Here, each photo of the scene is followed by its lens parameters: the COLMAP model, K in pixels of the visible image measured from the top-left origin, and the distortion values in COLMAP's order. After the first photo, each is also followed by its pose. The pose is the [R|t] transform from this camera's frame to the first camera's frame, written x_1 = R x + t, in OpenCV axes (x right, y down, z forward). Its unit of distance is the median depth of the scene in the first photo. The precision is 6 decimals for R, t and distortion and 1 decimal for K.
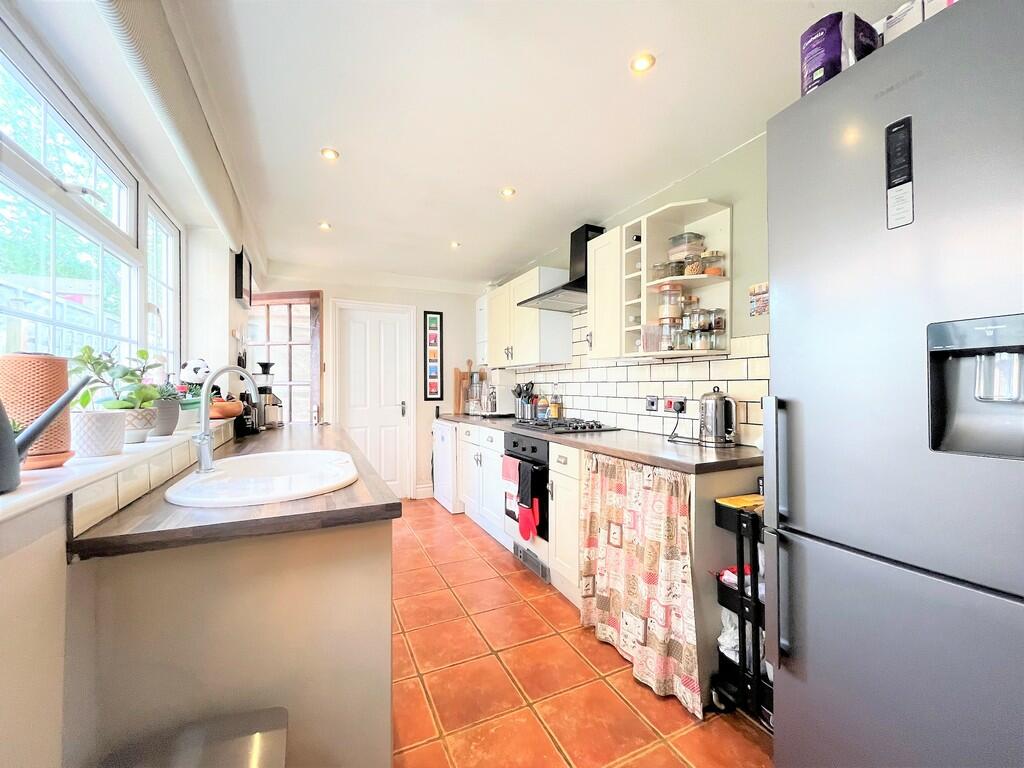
lens RADIAL K [[413.7, 0, 512.9], [0, 413.7, 386.7], [0, 0, 1]] dist [-0.002350, -0.000727]
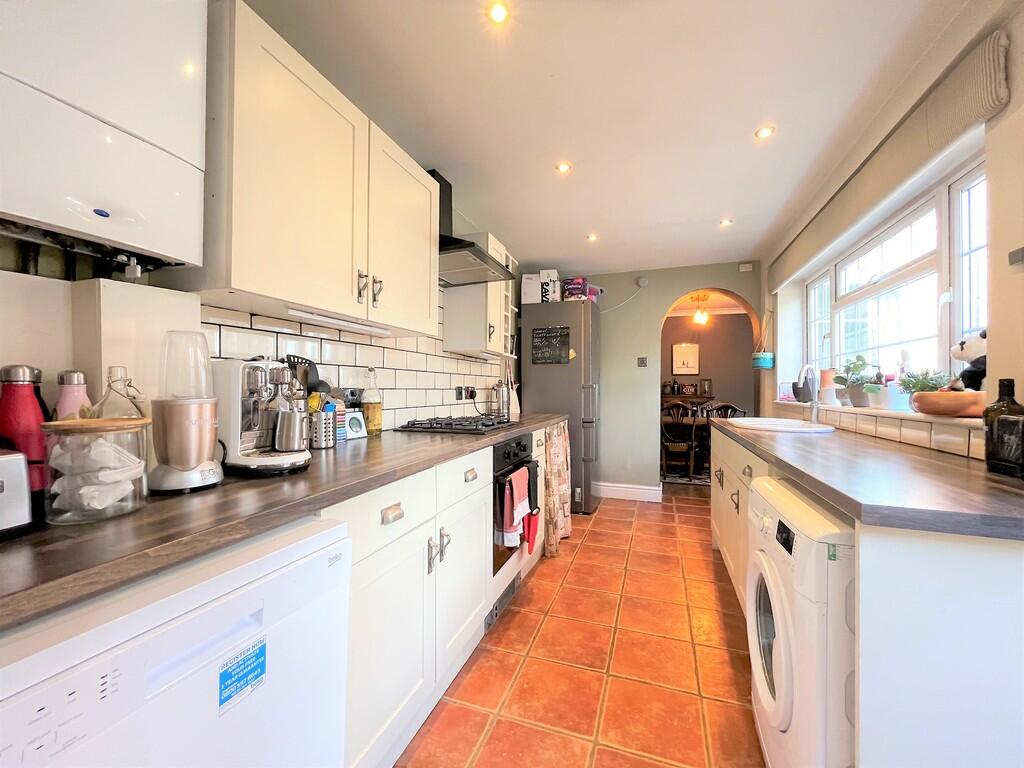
lens RADIAL K [[413.7, 0, 512.1], [0, 413.7, 384.3], [0, 0, 1]] dist [-0.002350, -0.000727]
pose [[-0.704779, 0.005069, 0.709409, -0.622246], [-0.001568, 0.999961, -0.008703, 0.028580], [-0.709425, -0.007246, -0.704744, 1.836830]]
